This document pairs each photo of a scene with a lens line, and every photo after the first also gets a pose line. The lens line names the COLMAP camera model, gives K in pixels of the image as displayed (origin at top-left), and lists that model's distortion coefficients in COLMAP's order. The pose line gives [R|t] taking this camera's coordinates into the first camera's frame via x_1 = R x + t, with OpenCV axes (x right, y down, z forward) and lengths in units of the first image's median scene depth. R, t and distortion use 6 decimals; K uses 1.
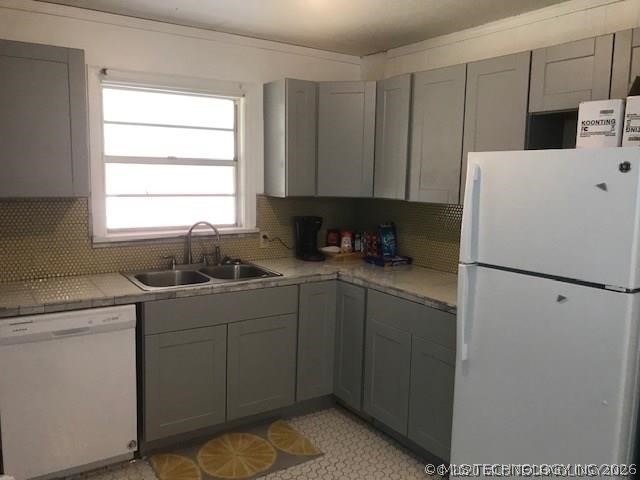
lens RADIAL K [[529.9, 0, 320.2], [0, 529.9, 232.2], [0, 0, 1]] dist [0.081958, -0.135998]
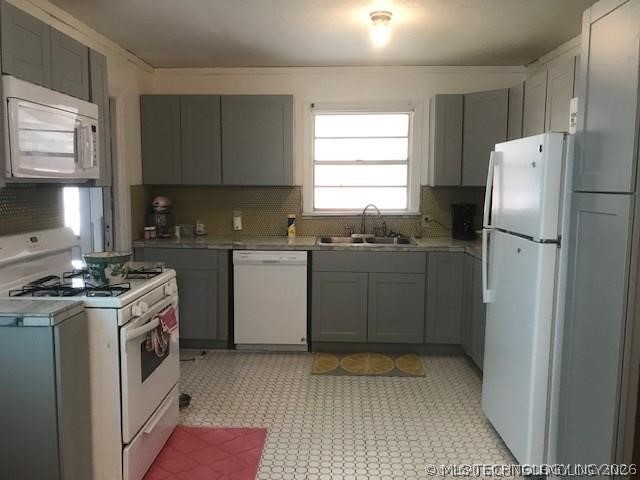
lens RADIAL K [[516.4, 0, 320.0], [0, 516.4, 240.0], [0, 0, 1]] dist [0.196356, -0.541161]
pose [[0.808057, 0.050893, -0.586902, 0.492165], [-0.053537, 0.998483, 0.012871, 0.065765], [0.586667, 0.021021, 0.809555, -0.194695]]
